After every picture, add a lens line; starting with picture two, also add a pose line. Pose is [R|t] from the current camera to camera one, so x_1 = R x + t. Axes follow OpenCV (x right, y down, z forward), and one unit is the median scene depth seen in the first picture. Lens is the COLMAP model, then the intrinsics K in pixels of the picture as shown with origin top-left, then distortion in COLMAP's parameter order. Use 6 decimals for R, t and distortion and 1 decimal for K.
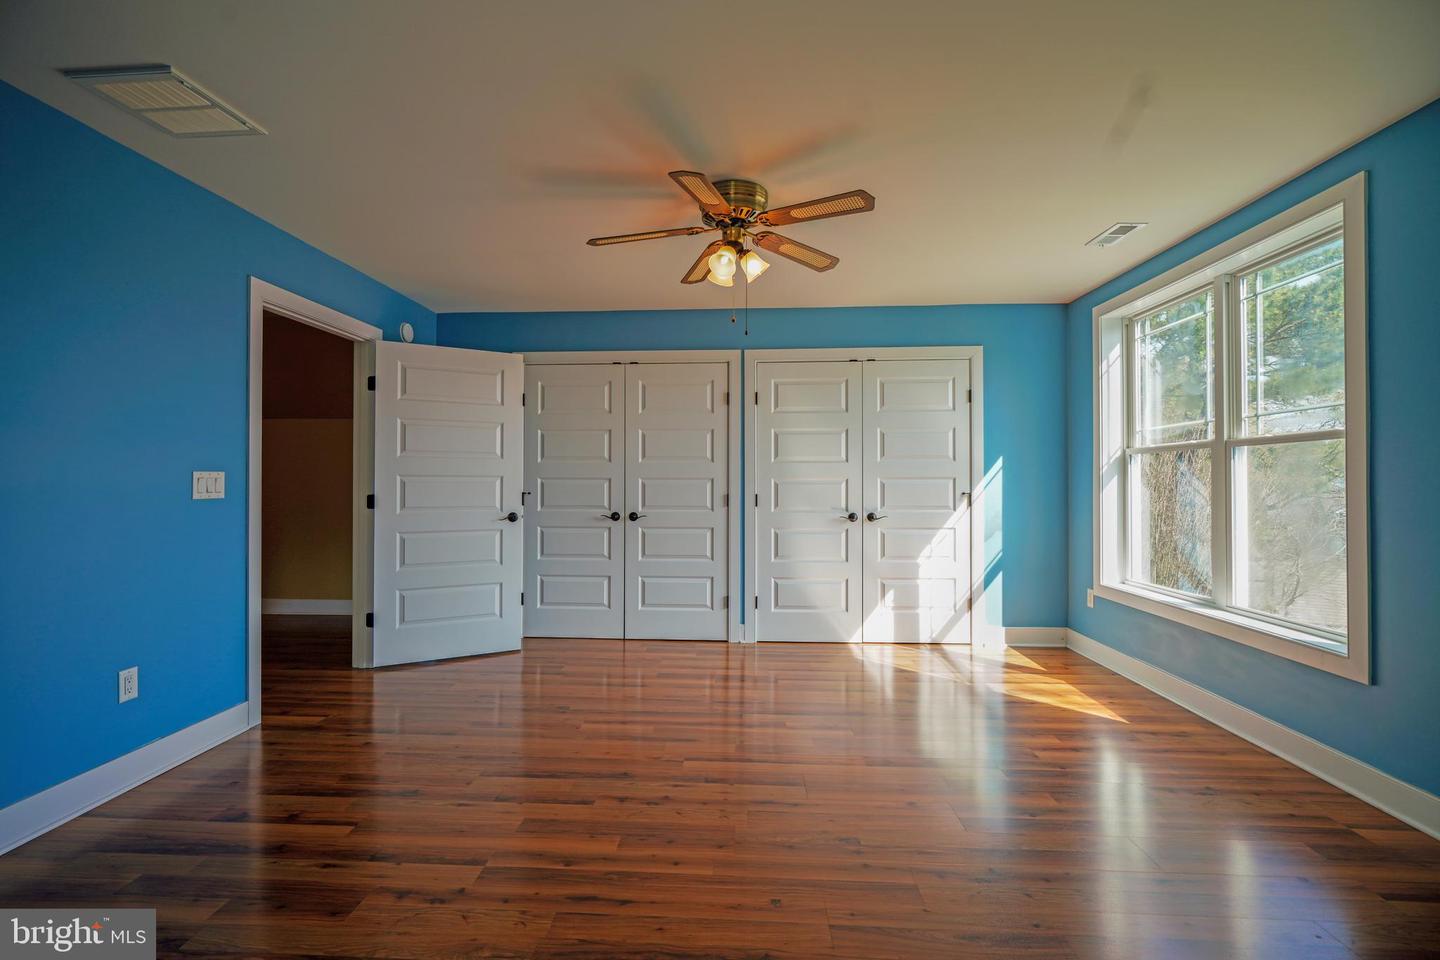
lens RADIAL K [[638.0, 0, 714.4], [0, 638.0, 480.4], [0, 0, 1]] dist [-0.003055, 0.000330]
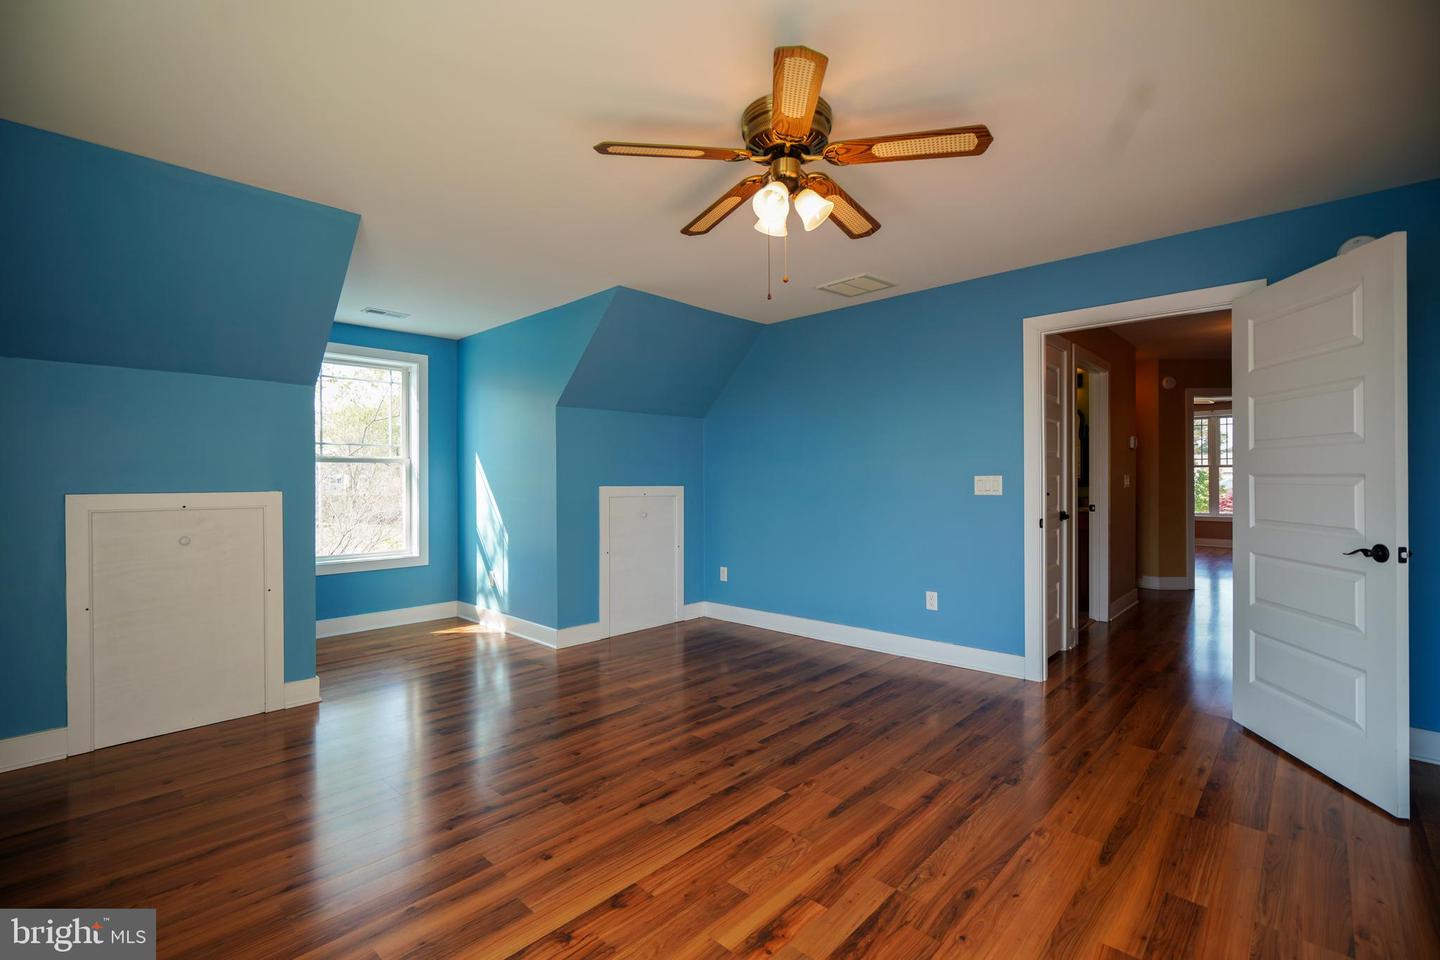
lens RADIAL K [[641.2, 0, 693.9], [0, 641.2, 479.7], [0, 0, 1]] dist [-0.003437, 0.000061]
pose [[-0.663851, 0.002362, -0.747861, 0.756761], [0.006778, 0.999973, -0.002858, -0.005811], [0.747834, -0.006966, -0.663849, 1.581896]]
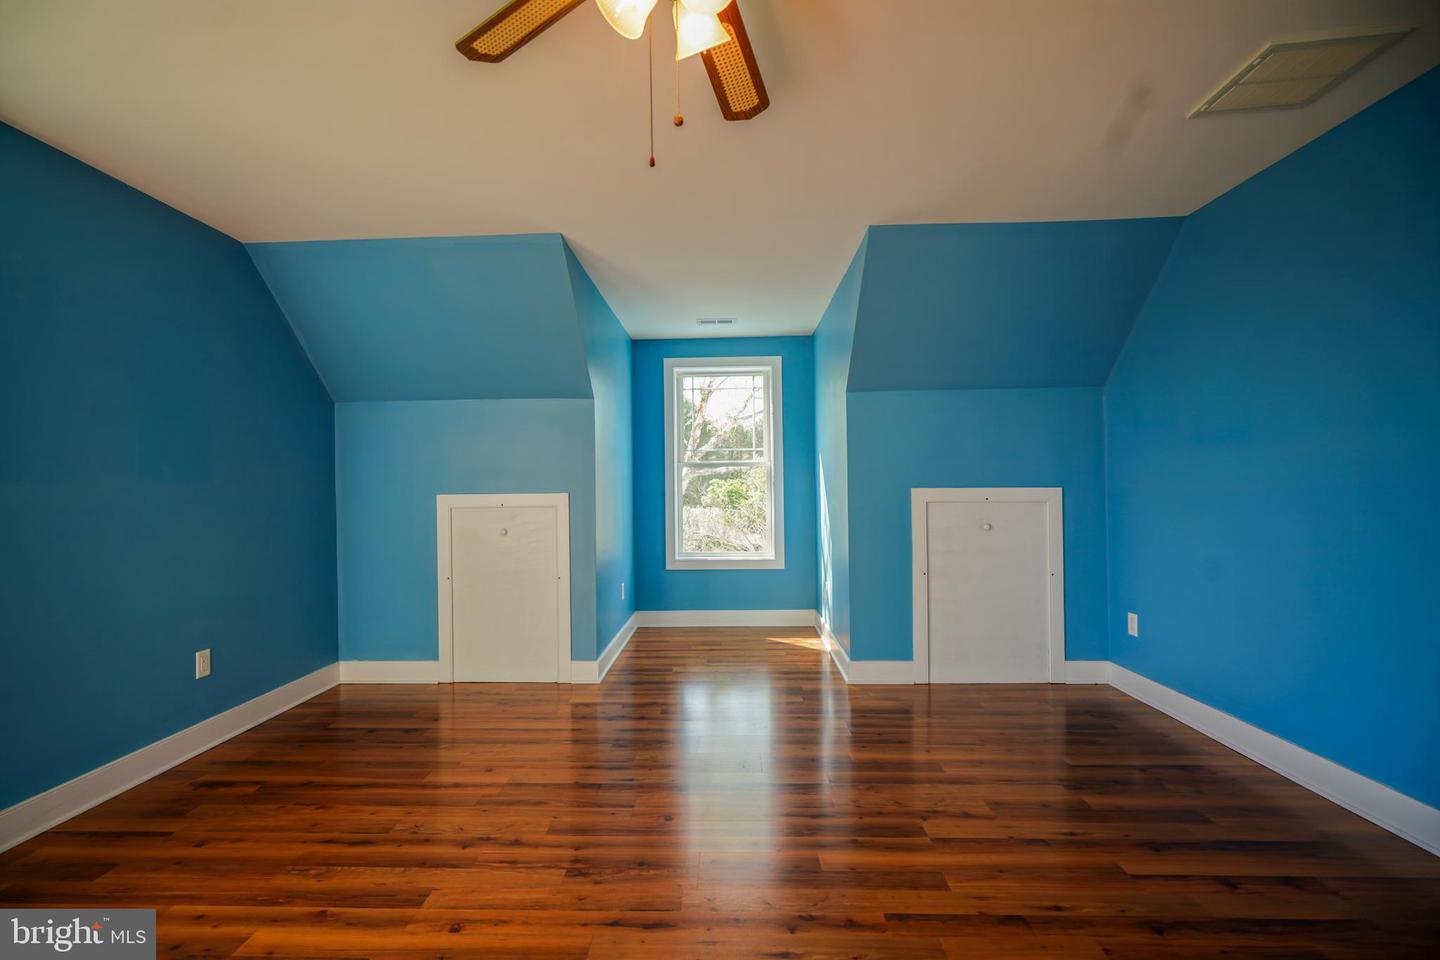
lens RADIAL K [[638.0, 0, 714.4], [0, 638.0, 480.4], [0, 0, 1]] dist [-0.003055, 0.000330]
pose [[-0.999812, 0.011214, -0.015824, 0.015505], [0.011450, 0.999823, -0.014917, 0.005102], [0.015654, -0.015095, -0.999764, 1.589165]]
